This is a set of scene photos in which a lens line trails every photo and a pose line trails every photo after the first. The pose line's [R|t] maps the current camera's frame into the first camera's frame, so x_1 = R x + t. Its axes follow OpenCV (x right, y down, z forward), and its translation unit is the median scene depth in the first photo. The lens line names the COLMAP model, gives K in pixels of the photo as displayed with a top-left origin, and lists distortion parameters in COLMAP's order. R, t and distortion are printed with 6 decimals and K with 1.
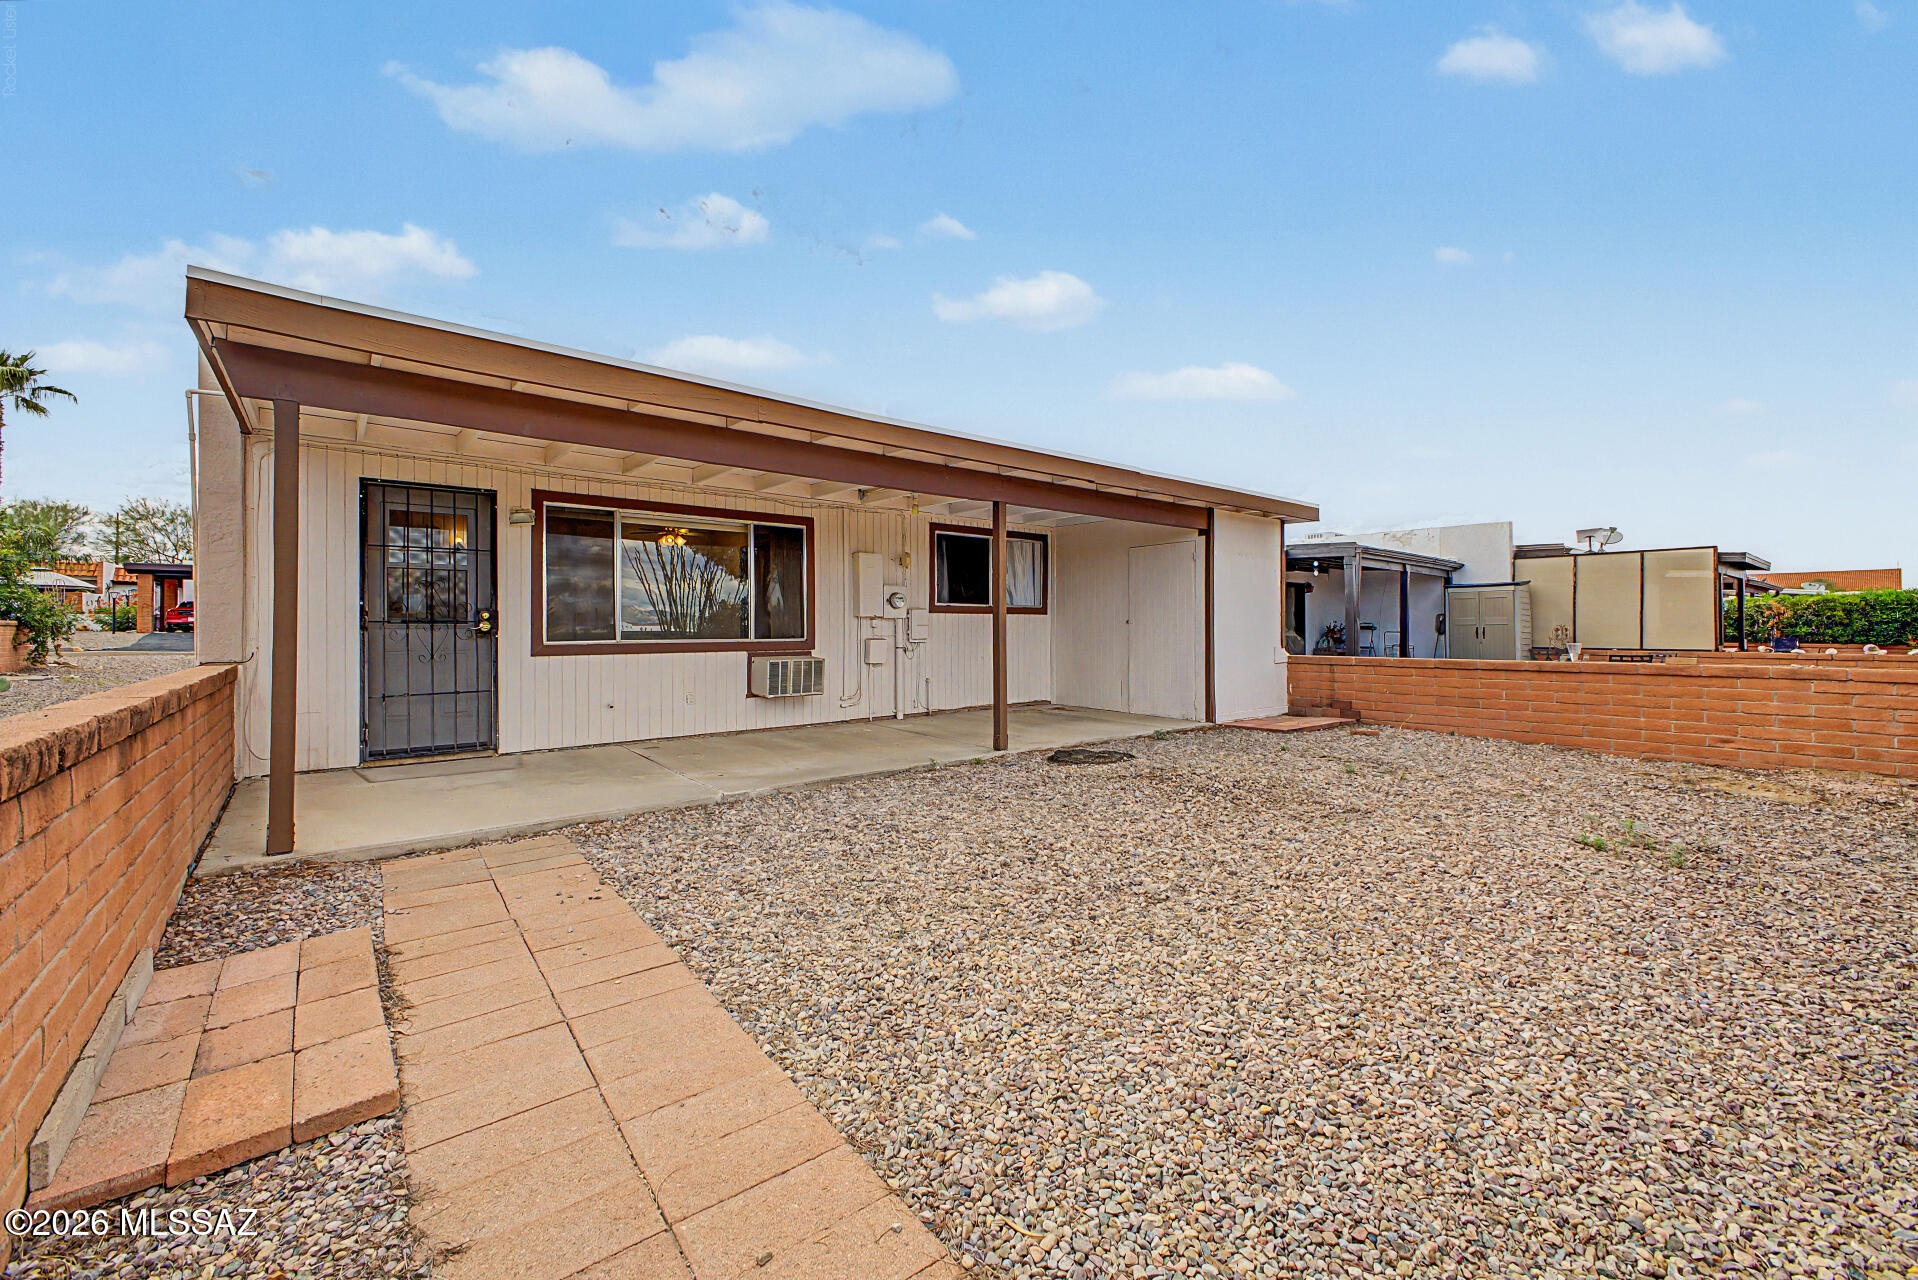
lens RADIAL K [[759.0, 0, 959.0], [0, 759.0, 640.0], [0, 0, 1]] dist [0.028527, -0.008608]
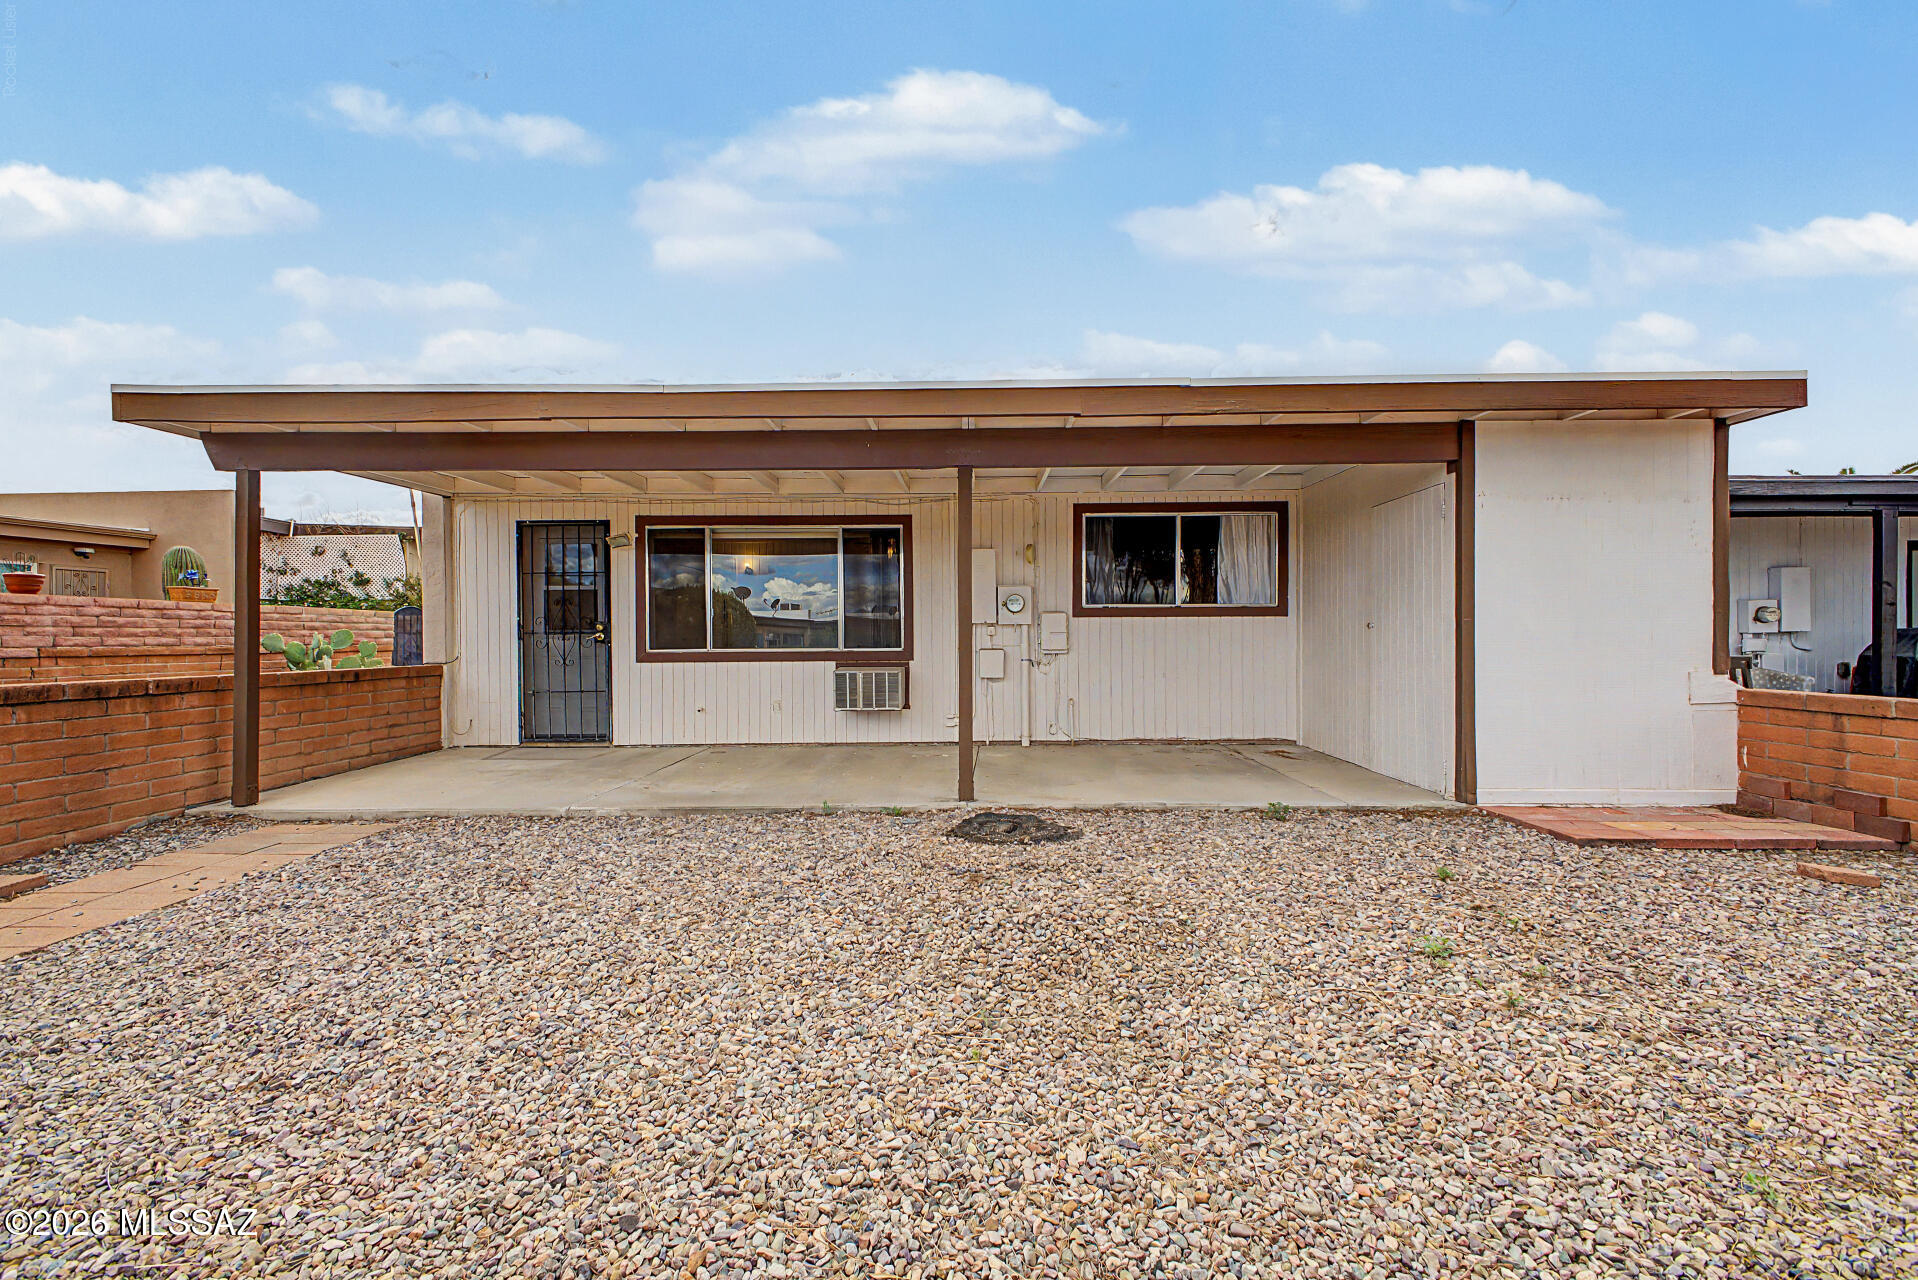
lens RADIAL K [[759.0, 0, 959.0], [0, 759.0, 640.0], [0, 0, 1]] dist [0.028527, -0.008608]
pose [[0.767779, -0.000824, -0.640714, 0.459866], [-0.007022, 0.999928, -0.009701, -0.003760], [0.640676, 0.011947, 0.767719, 0.371719]]
